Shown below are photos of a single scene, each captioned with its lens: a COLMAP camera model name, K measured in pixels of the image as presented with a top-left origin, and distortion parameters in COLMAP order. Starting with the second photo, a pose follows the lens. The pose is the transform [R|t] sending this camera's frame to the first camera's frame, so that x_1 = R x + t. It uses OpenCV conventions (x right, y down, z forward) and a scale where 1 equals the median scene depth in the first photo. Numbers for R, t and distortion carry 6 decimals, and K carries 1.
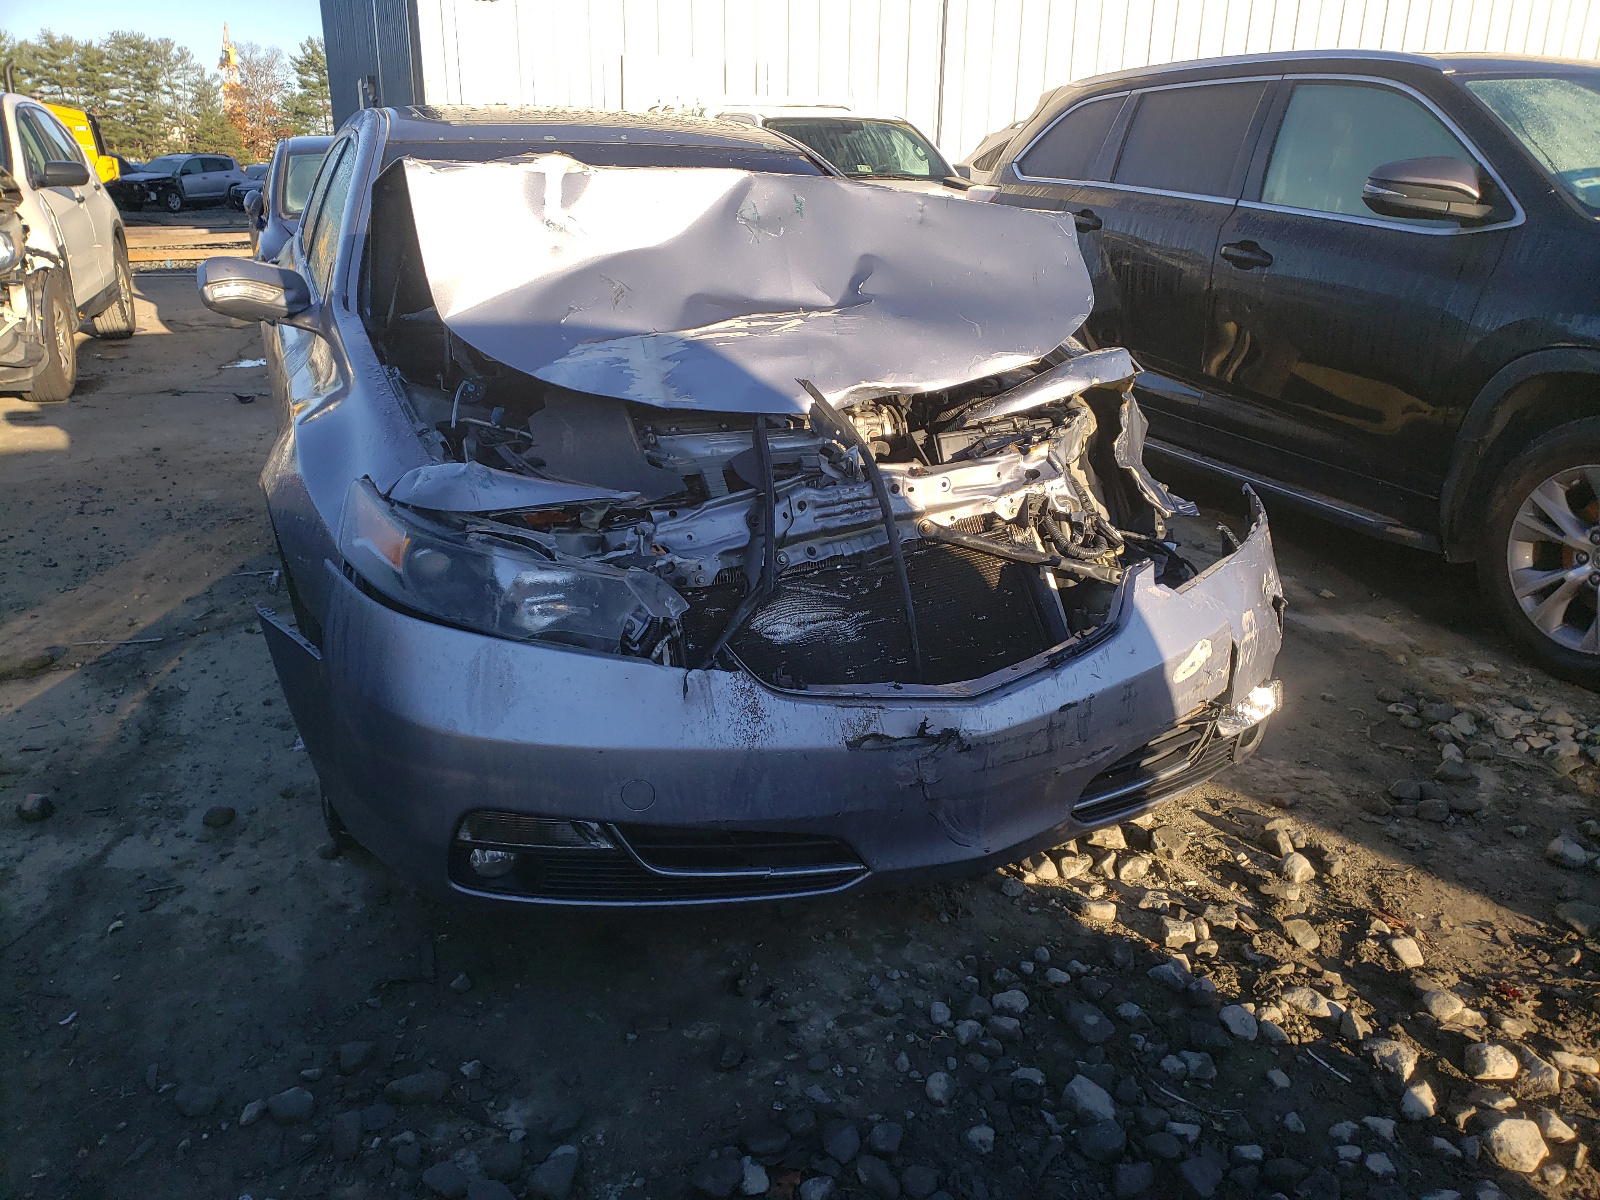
lens RADIAL K [[1226.8, 0, 800.0], [0, 1226.8, 600.0], [0, 0, 1]] dist [0.169543, -0.211532]
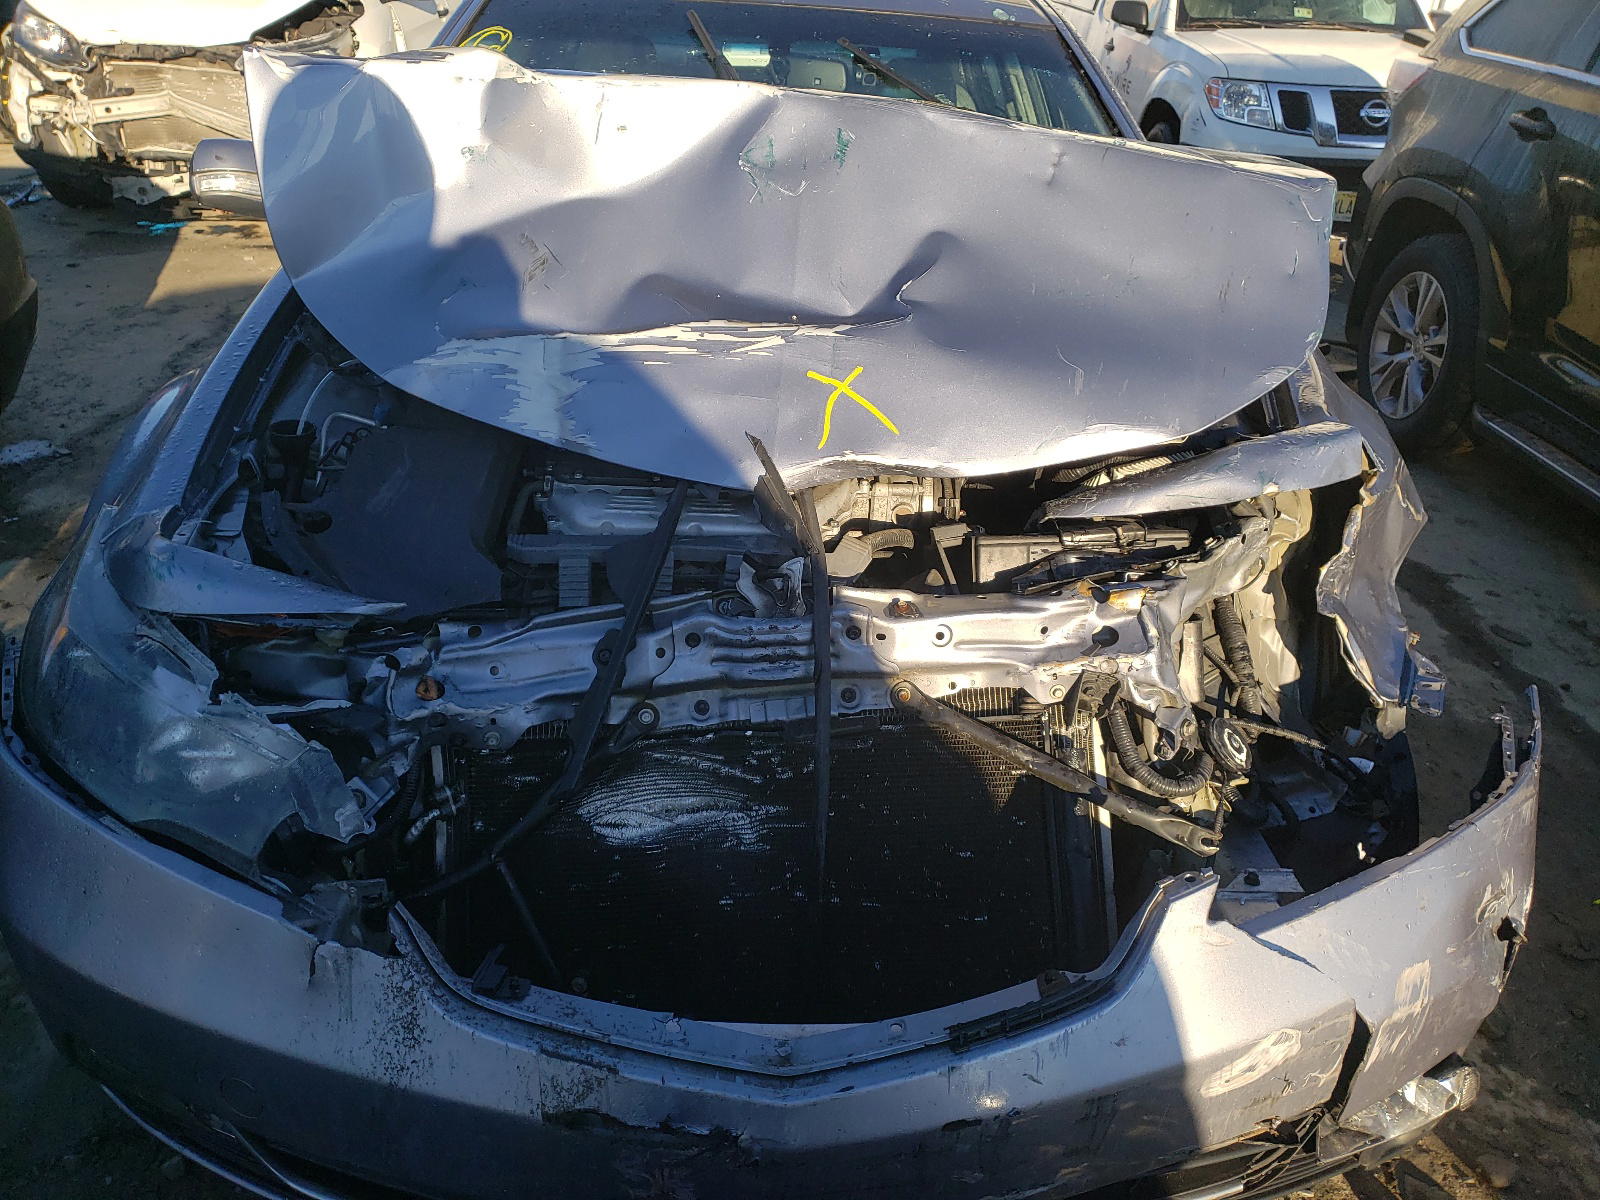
lens RADIAL K [[1224.8, 0, 800.0], [0, 1224.8, 600.0], [0, 0, 1]] dist [0.062491, -0.001795]
pose [[0.935467, 0.194366, -0.295166, 0.231198], [-0.154418, 0.976037, 0.153322, -0.196790], [0.317893, -0.097849, 0.943064, 0.391867]]
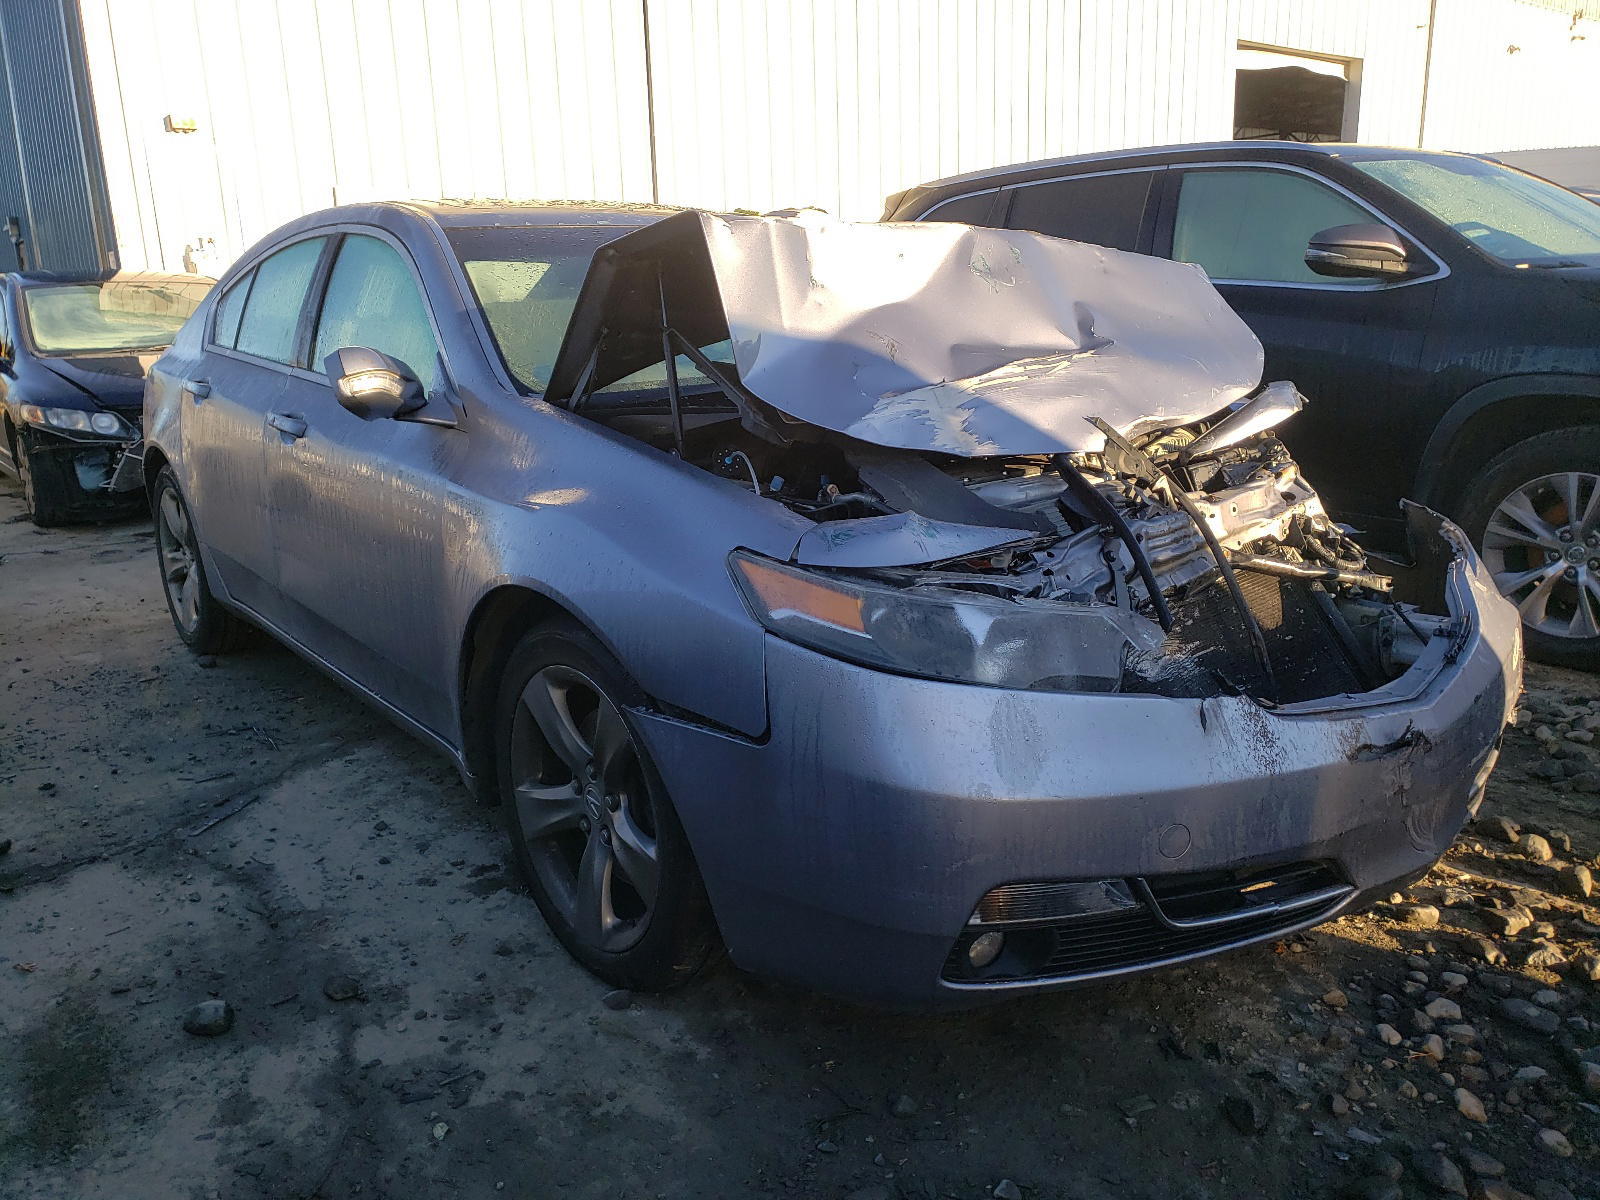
lens RADIAL K [[1226.8, 0, 800.0], [0, 1226.8, 600.0], [0, 0, 1]] dist [0.169543, -0.211532]
pose [[0.959413, -0.103763, 0.262222, -0.496473], [0.128706, 0.988470, -0.079761, 0.014522], [-0.250922, 0.110273, 0.961706, 0.120343]]
